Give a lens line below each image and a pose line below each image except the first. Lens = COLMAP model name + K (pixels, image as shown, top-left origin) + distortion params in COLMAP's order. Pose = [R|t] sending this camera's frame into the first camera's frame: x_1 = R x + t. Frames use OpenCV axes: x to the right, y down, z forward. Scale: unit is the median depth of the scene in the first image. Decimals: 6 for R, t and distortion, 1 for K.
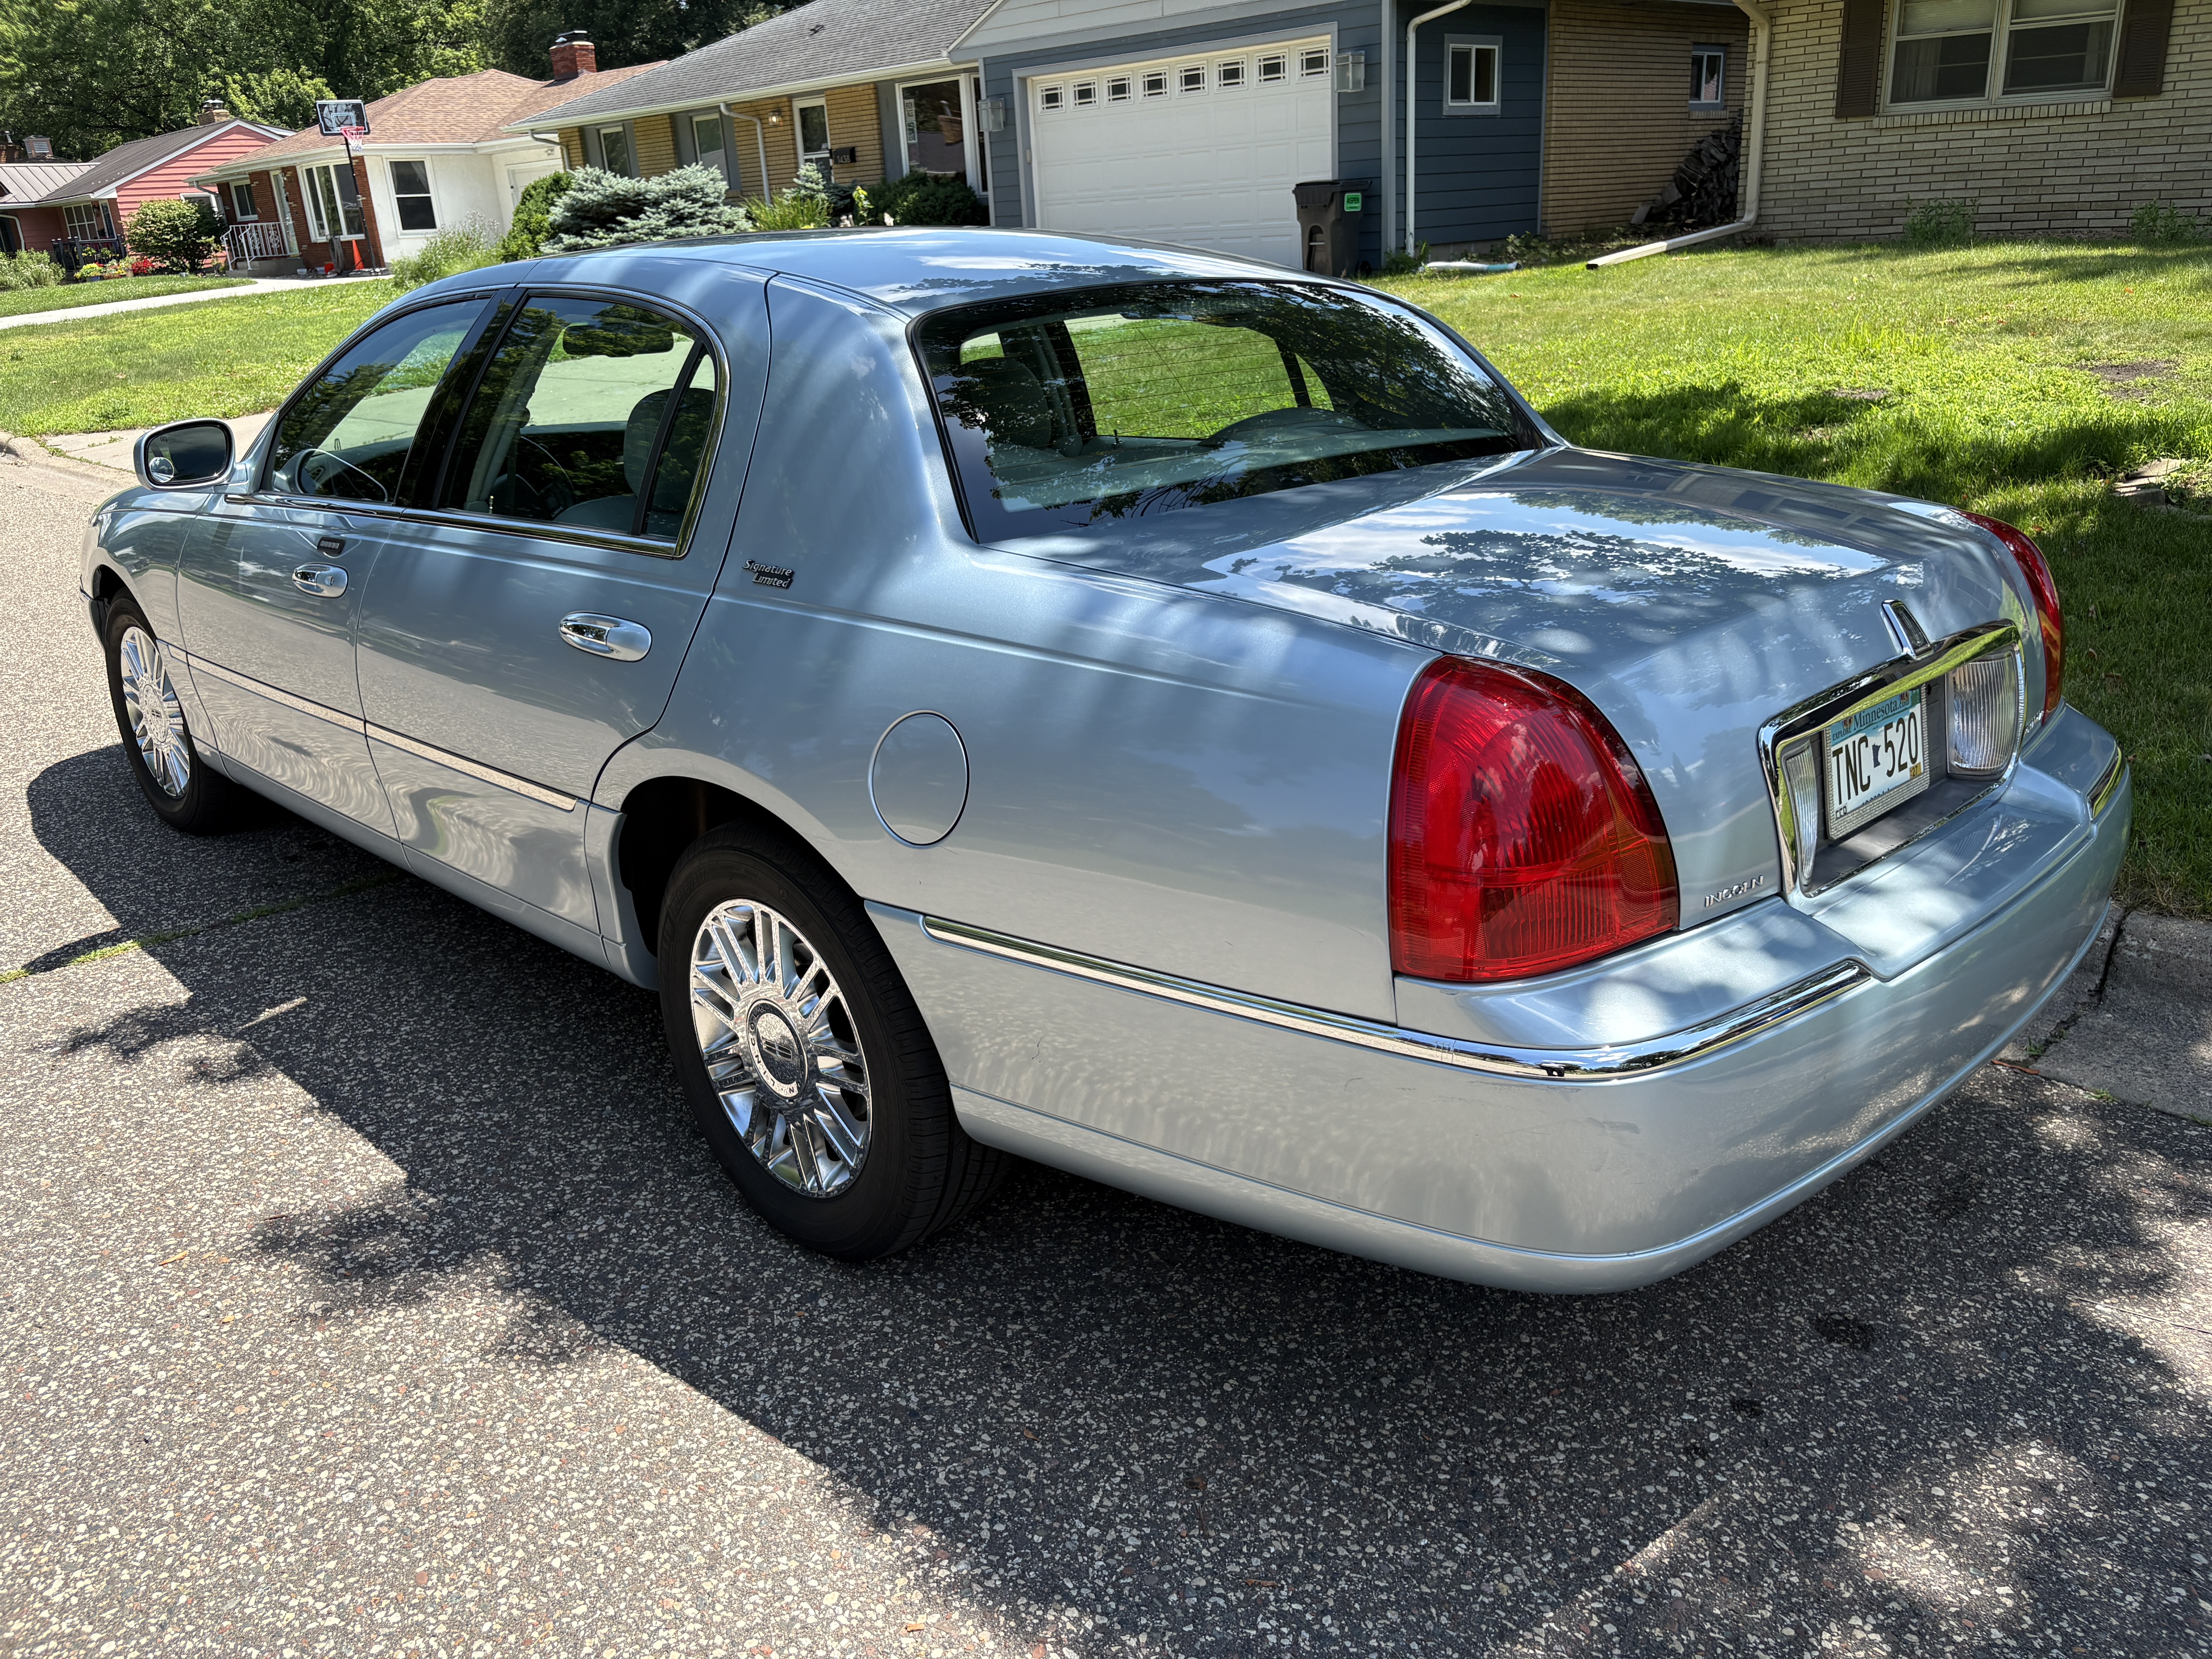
lens RADIAL K [[1753.1, 0, 1111.3], [0, 1753.1, 734.9], [0, 0, 1]] dist [0.081897, -0.116245]
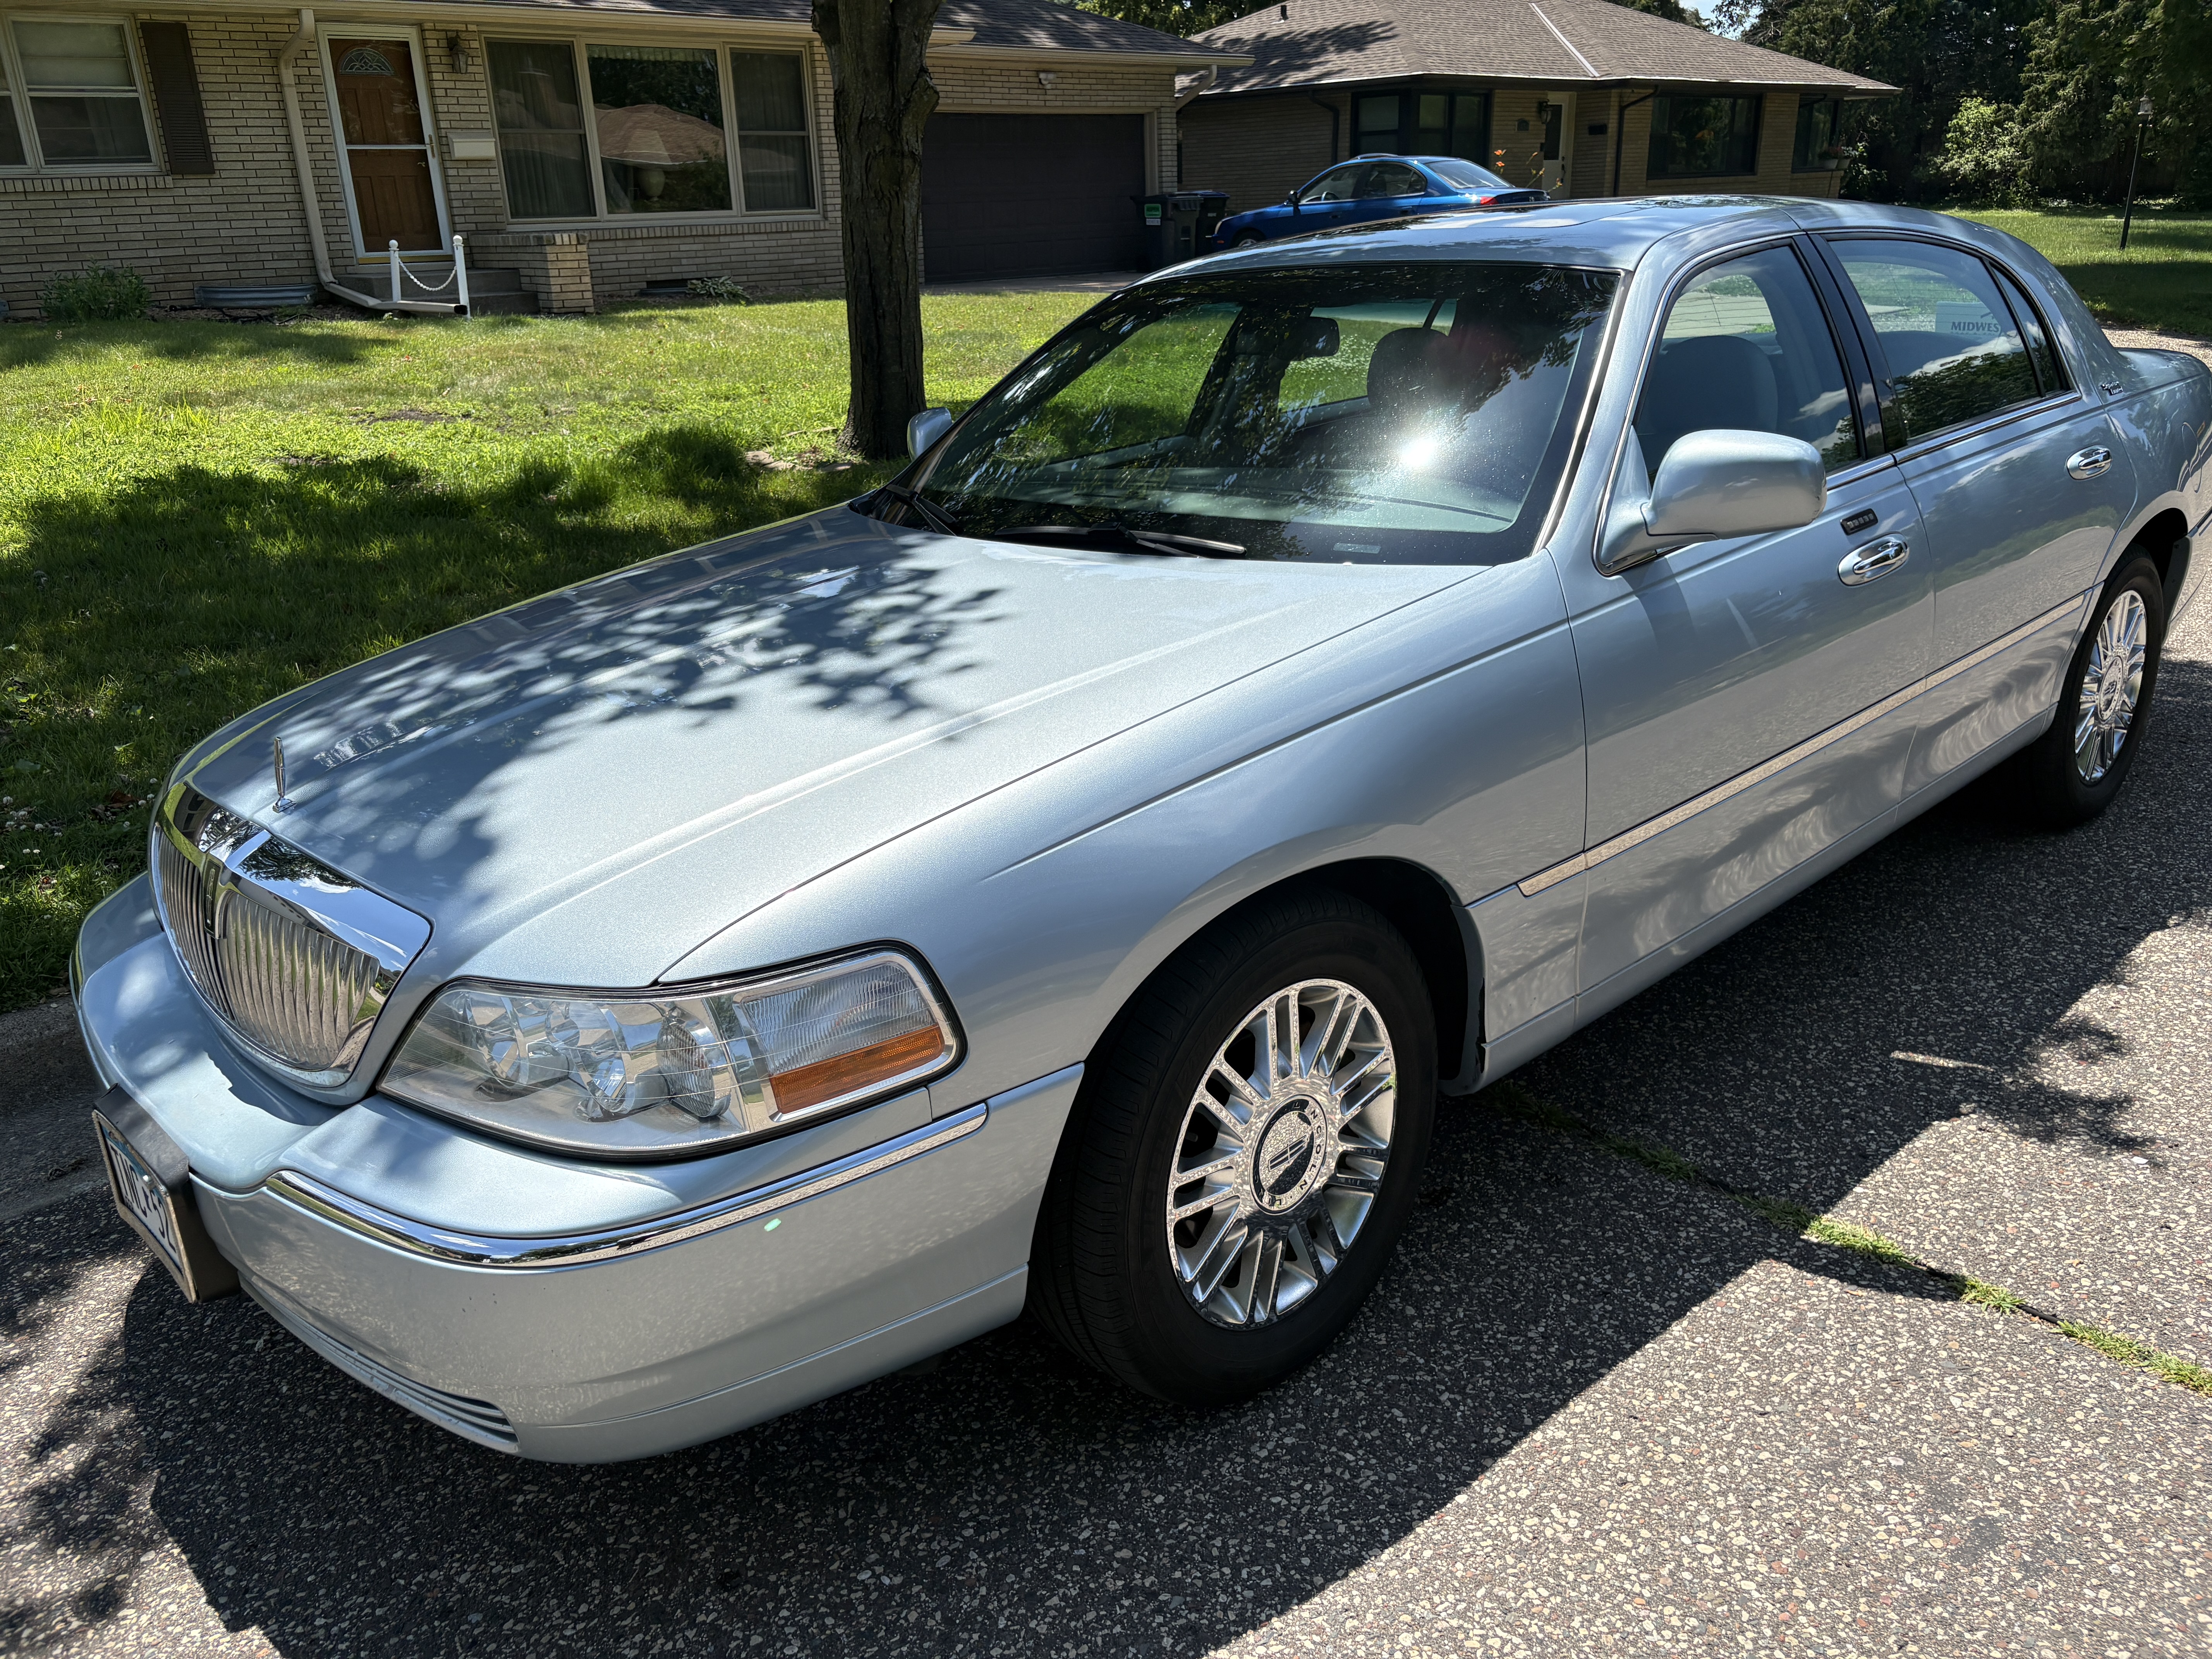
lens RADIAL K [[1669.9, 0, 1095.2], [0, 1669.9, 826.4], [0, 0, 1]] dist [0.049303, -0.059717]
pose [[0.012800, -0.300047, 0.953838, -0.481141], [0.312727, 0.907264, 0.281200, -0.121395], [-0.949757, 0.294692, 0.105446, 0.496561]]
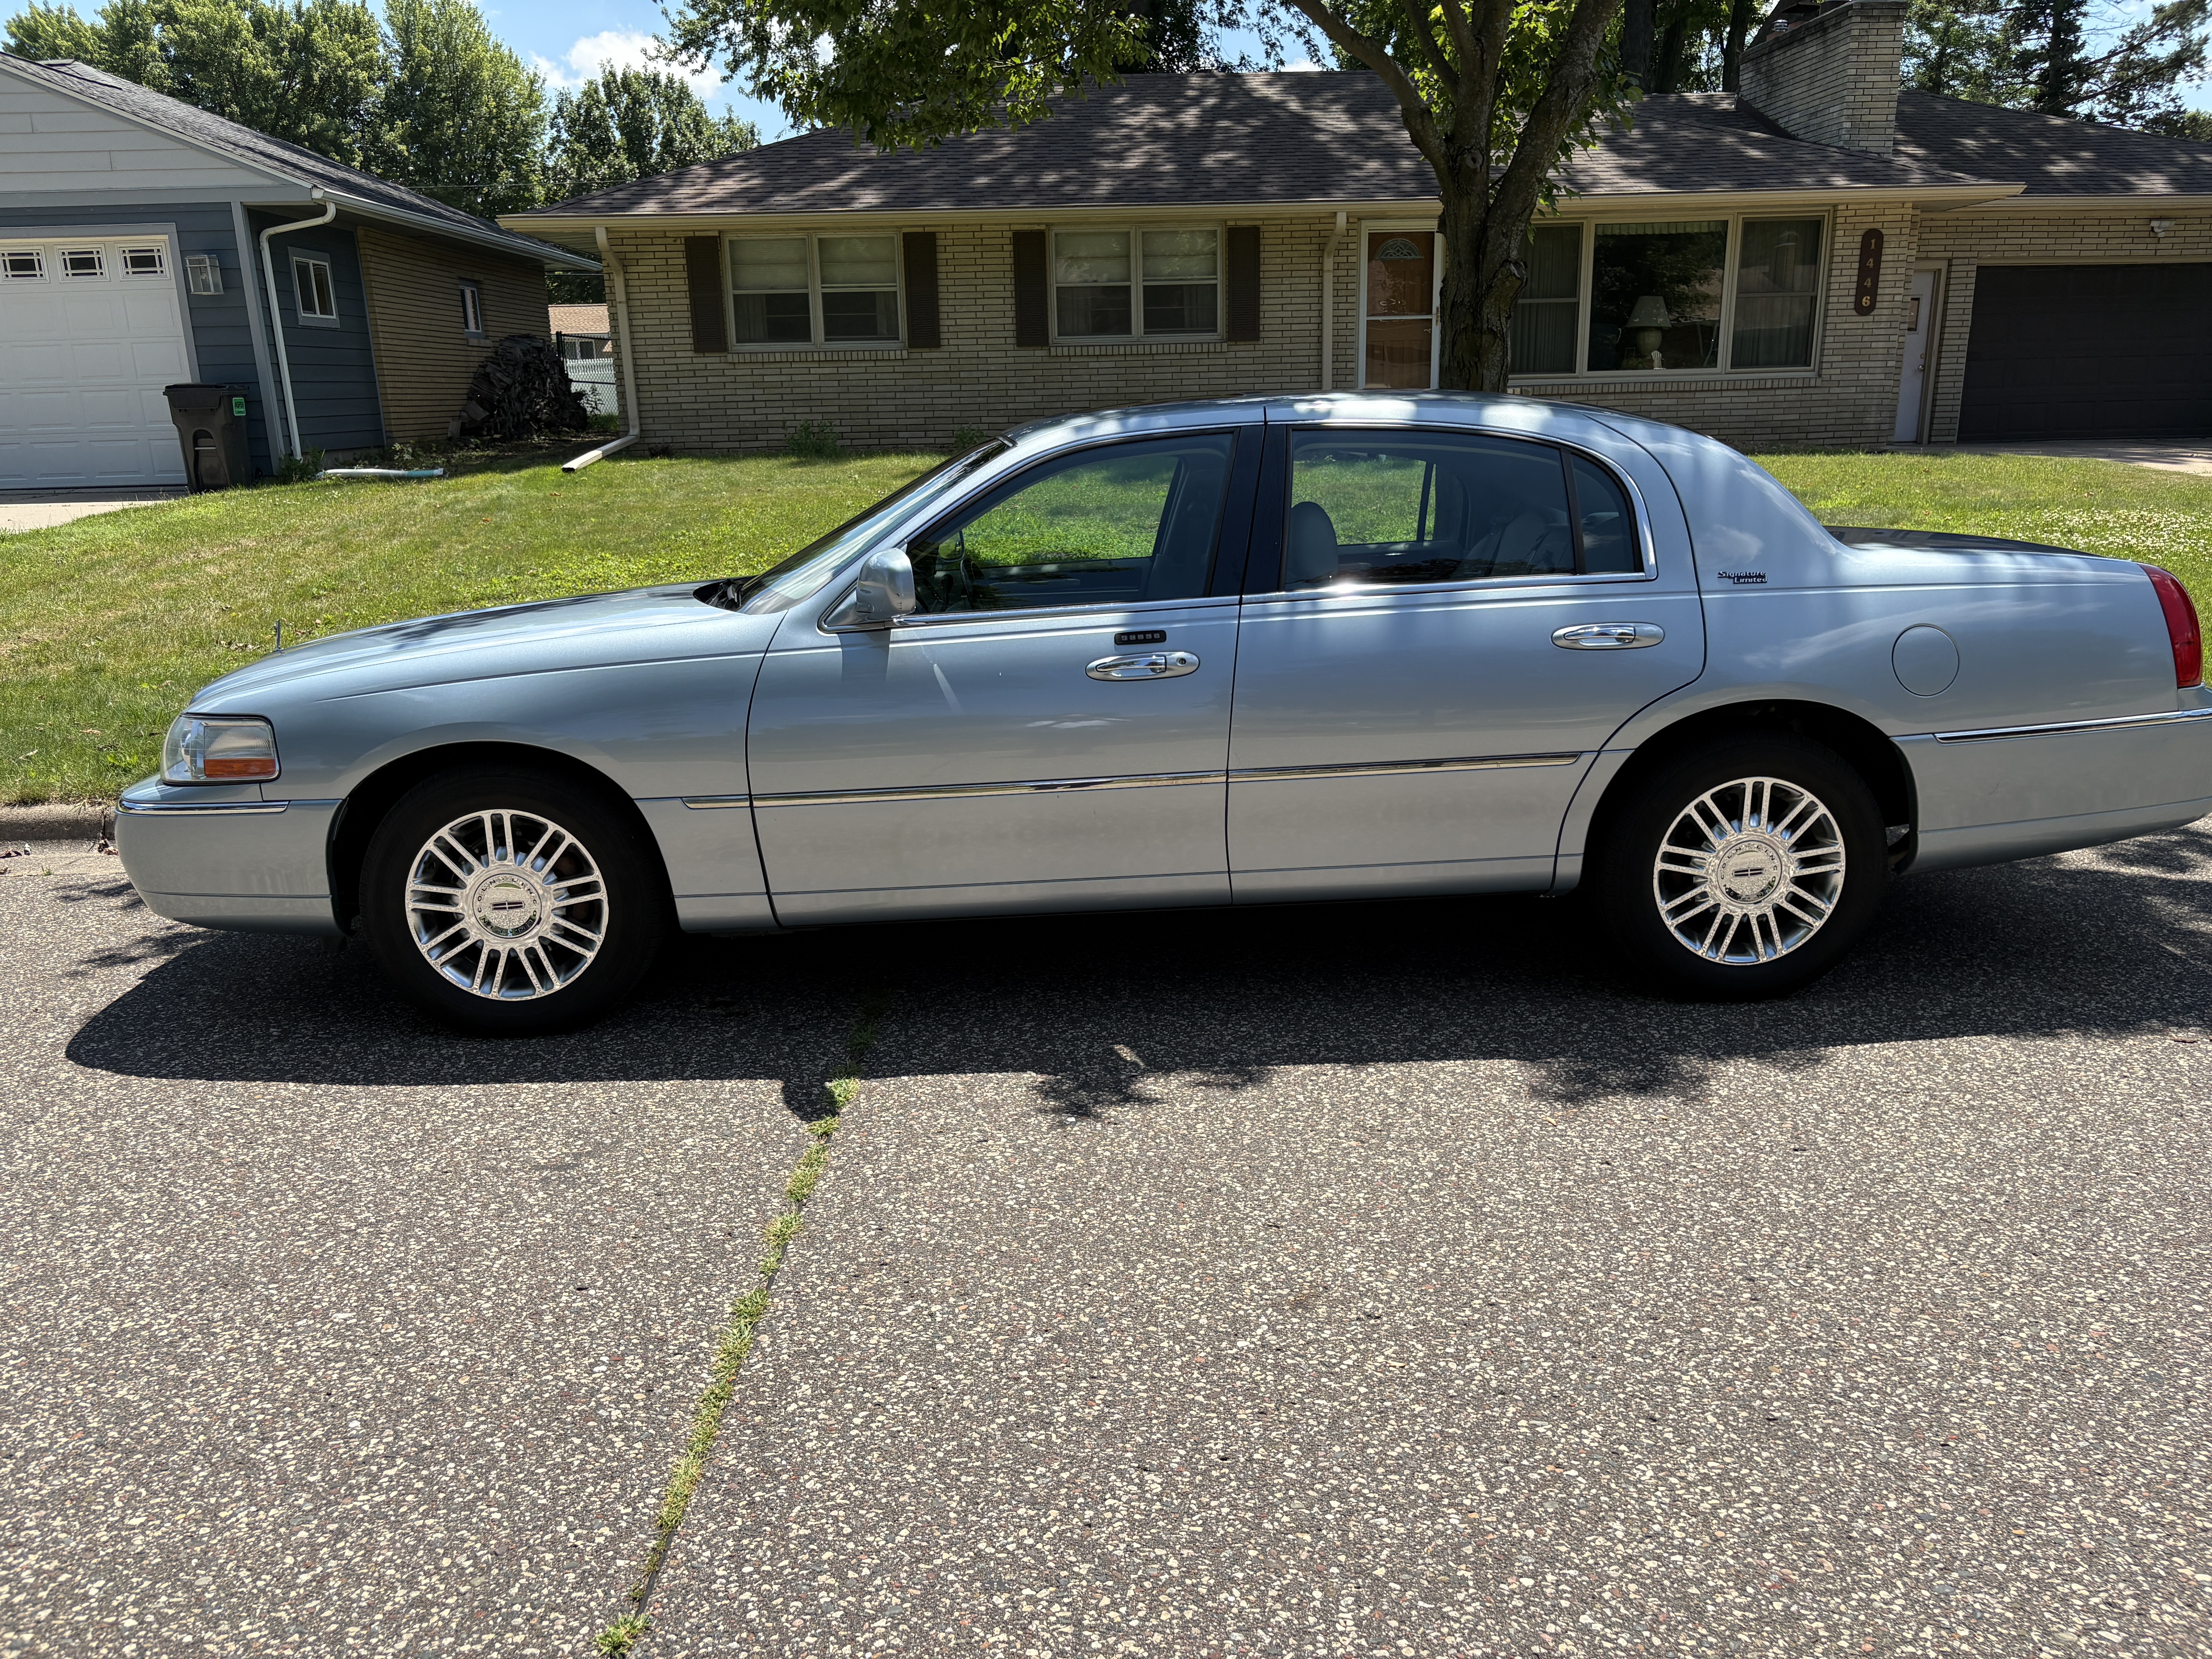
lens RADIAL K [[1669.9, 0, 1095.2], [0, 1669.9, 826.4], [0, 0, 1]] dist [0.049303, -0.059717]
pose [[0.665046, -0.153796, 0.730795, -0.482107], [0.199819, 0.979532, 0.024302, -0.006614], [-0.719574, 0.129865, 0.682165, 0.106762]]
